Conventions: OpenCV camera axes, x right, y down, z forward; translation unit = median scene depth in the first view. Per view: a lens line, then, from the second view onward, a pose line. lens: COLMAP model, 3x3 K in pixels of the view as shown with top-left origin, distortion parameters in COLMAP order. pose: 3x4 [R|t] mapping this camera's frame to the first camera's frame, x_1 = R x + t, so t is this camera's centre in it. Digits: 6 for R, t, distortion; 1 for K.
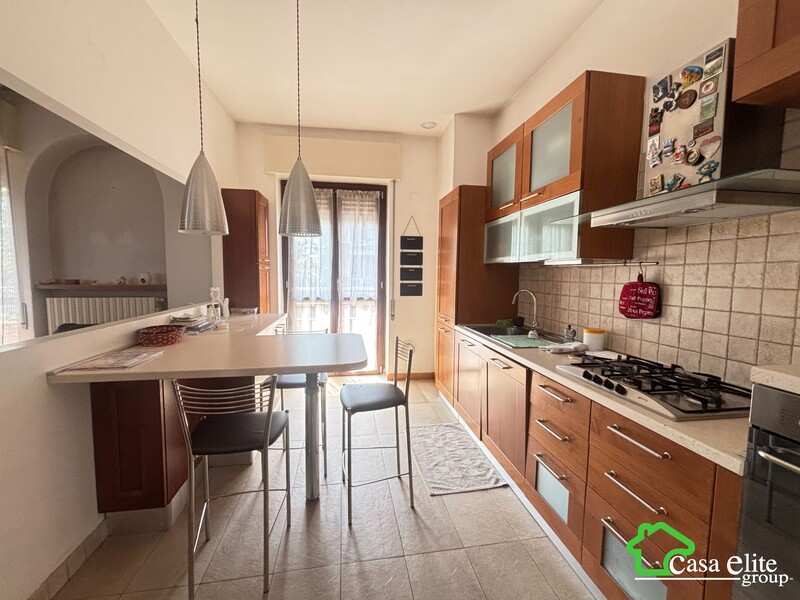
lens RADIAL K [[323.9, 0, 400.0], [0, 323.9, 300.0], [0, 0, 1]] dist [0.002006, -0.000659]
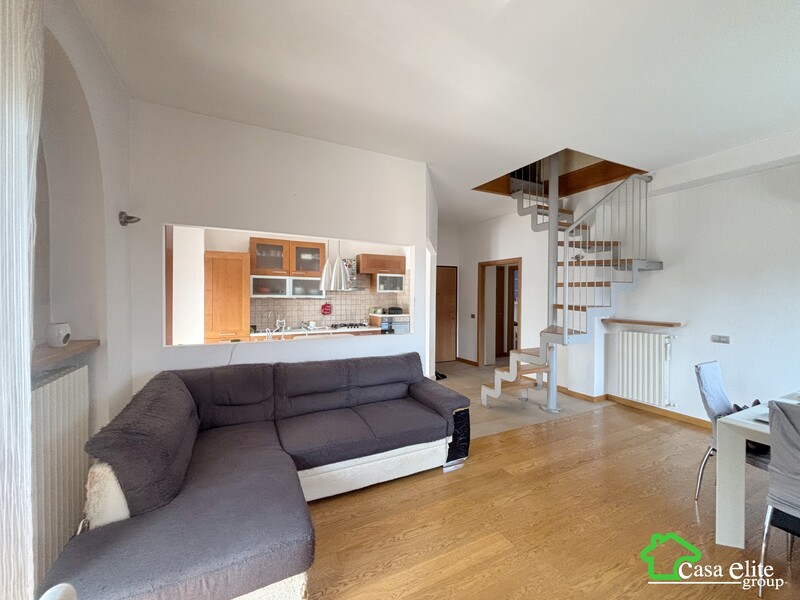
lens RADIAL K [[323.9, 0, 400.0], [0, 323.9, 300.0], [0, 0, 1]] dist [0.002006, -0.000659]
pose [[-0.297683, -0.017429, 0.954506, -2.673642], [0.071096, 0.996652, 0.040371, -0.174791], [-0.952014, 0.079879, -0.295447, 1.189528]]
